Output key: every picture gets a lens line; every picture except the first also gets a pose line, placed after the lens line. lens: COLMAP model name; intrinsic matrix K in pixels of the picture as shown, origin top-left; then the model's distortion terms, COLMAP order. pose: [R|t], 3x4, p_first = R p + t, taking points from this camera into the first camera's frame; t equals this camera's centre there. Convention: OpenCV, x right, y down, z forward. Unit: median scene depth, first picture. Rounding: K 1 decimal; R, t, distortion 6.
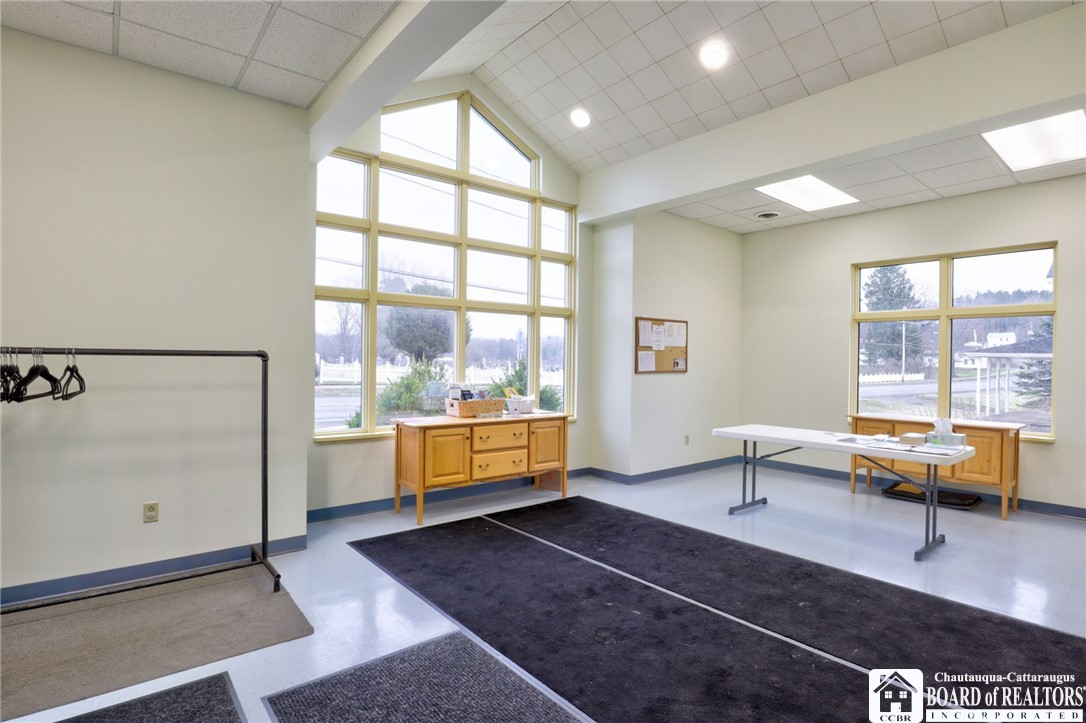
lens RADIAL K [[549.2, 0, 543.0], [0, 549.2, 361.5], [0, 0, 1]] dist [-0.003457, -0.000417]
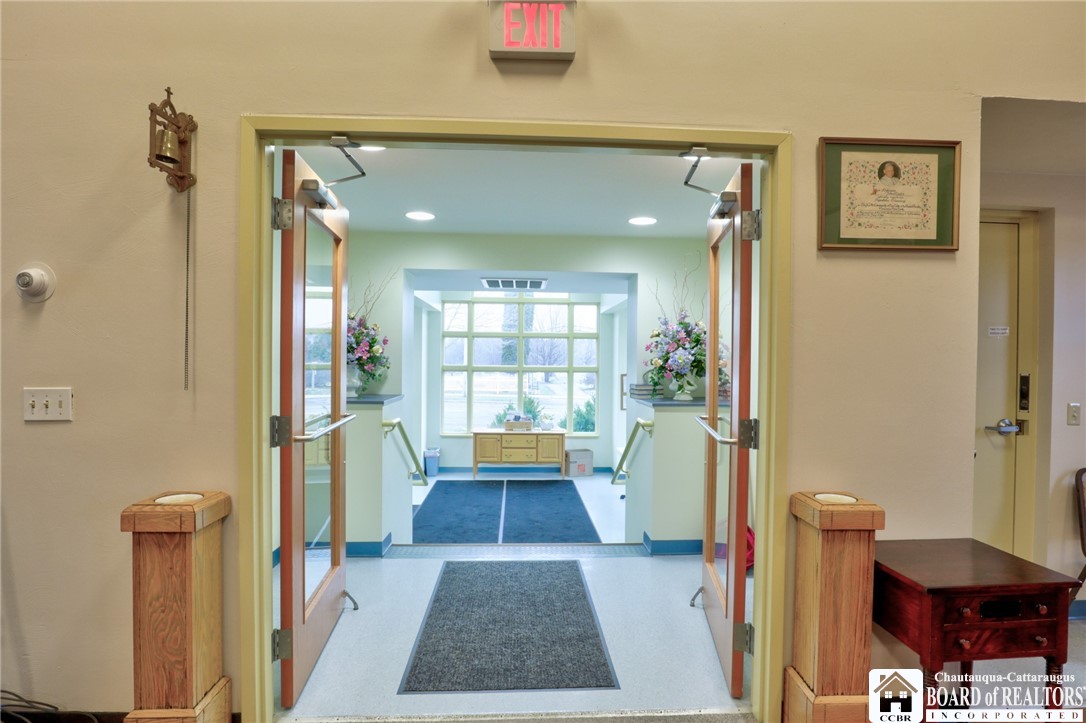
lens RADIAL K [[549.2, 0, 543.0], [0, 549.2, 361.5], [0, 0, 1]] dist [-0.003457, -0.000417]
pose [[0.804815, -0.000582, -0.593526, 1.162200], [-0.008752, 0.999879, -0.012848, -0.120463], [0.593462, 0.015535, 0.804712, -0.508439]]
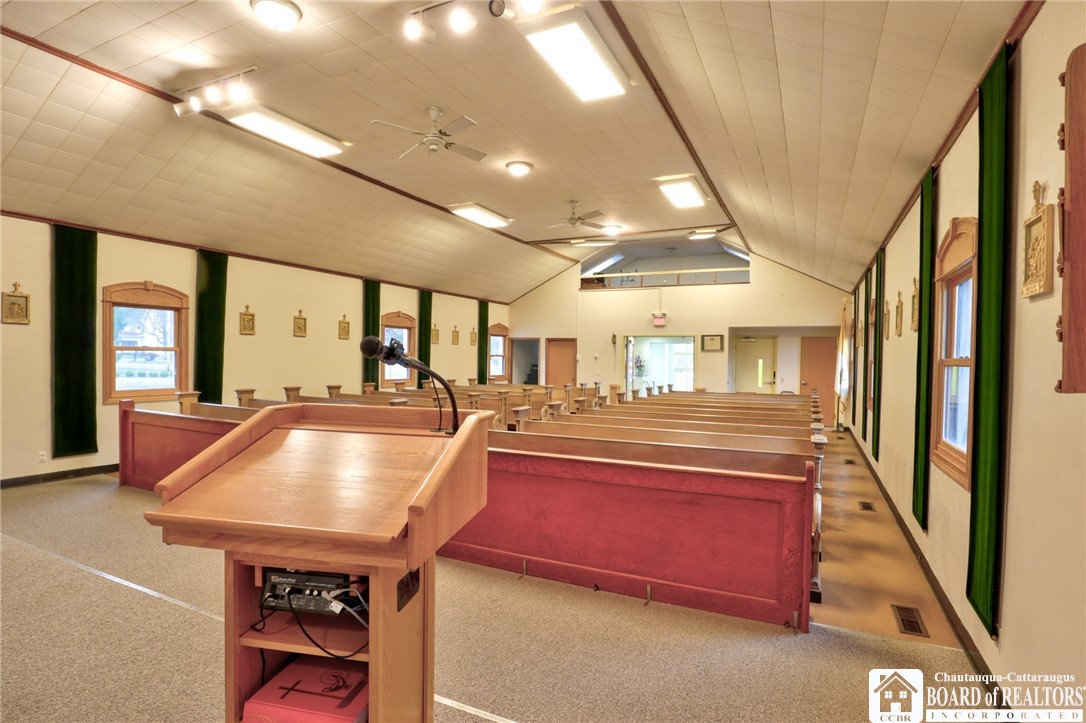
lens RADIAL K [[549.2, 0, 543.0], [0, 549.2, 361.5], [0, 0, 1]] dist [-0.003457, -0.000417]
pose [[0.414338, 0.002017, -0.910121, 6.720936], [-0.019106, 0.999796, -0.006482, -0.134572], [0.909922, 0.020075, 0.414293, -4.259413]]
